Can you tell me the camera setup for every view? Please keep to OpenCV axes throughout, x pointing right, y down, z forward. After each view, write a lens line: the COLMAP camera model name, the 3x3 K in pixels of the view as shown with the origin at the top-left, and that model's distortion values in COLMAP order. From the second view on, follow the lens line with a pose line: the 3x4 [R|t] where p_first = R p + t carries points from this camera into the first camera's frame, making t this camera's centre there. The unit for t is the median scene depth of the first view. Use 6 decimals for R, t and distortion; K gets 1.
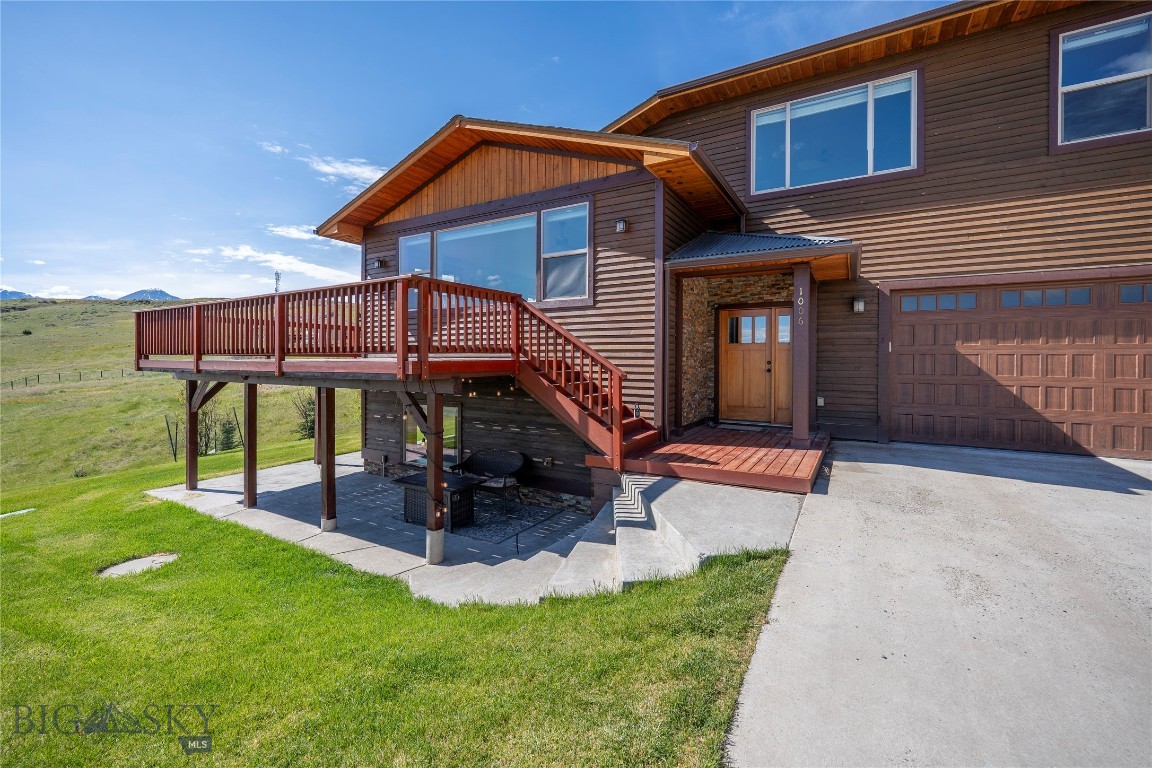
lens RADIAL K [[473.6, 0, 590.9], [0, 473.6, 368.8], [0, 0, 1]] dist [-0.000411, -0.000174]
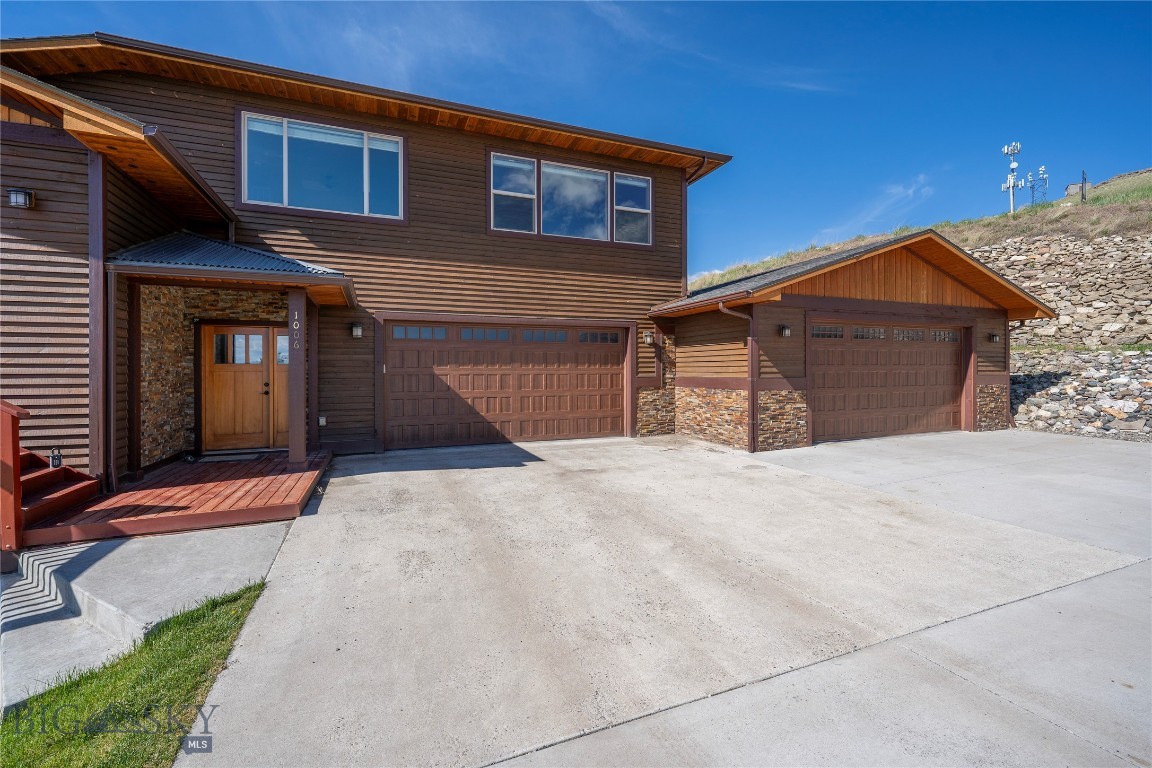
lens RADIAL K [[473.6, 0, 590.9], [0, 473.6, 368.8], [0, 0, 1]] dist [-0.000411, -0.000174]
pose [[0.620094, -0.009068, 0.784475, 0.041072], [0.014911, 0.999889, -0.000228, -0.040519], [-0.784386, 0.011839, 0.620160, -0.115459]]
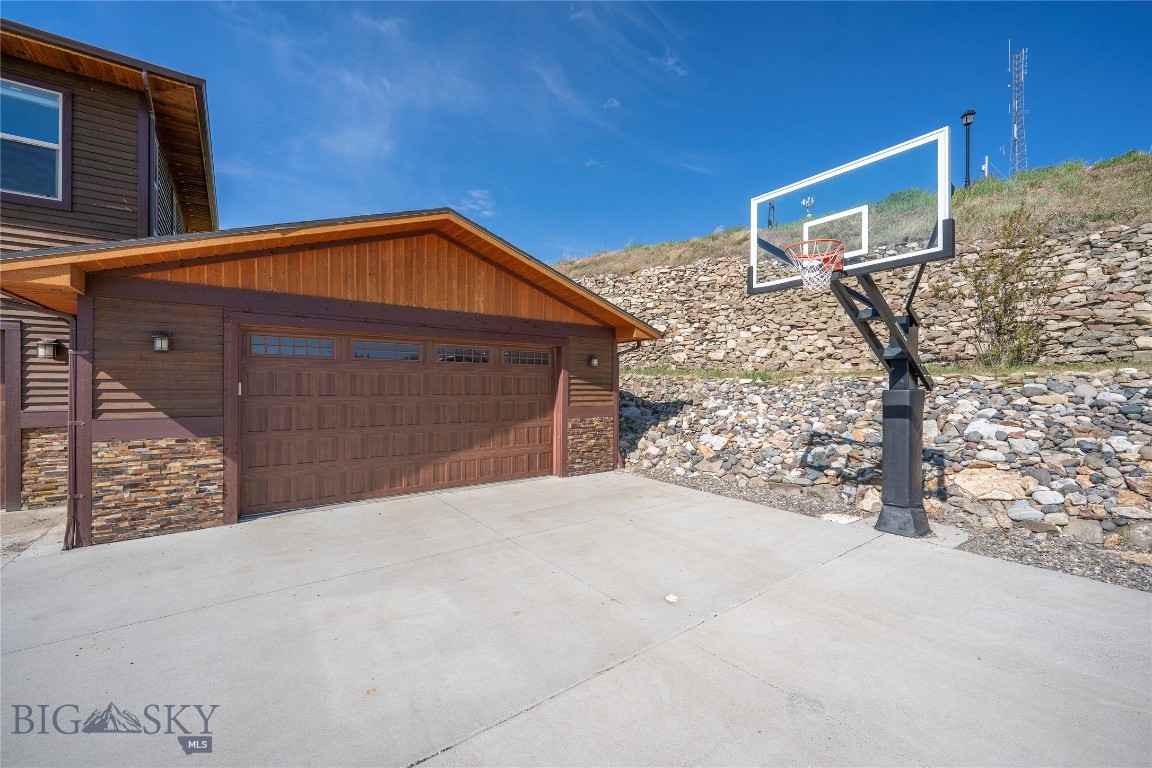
lens RADIAL K [[469.3, 0, 576.0], [0, 469.3, 384.0], [0, 0, 1]] dist [0.001354, 0.000065]
pose [[0.398175, -0.002750, 0.917305, 0.876901], [0.006059, 0.999982, 0.000368, -0.060557], [-0.917289, 0.005411, 0.398185, -0.638023]]
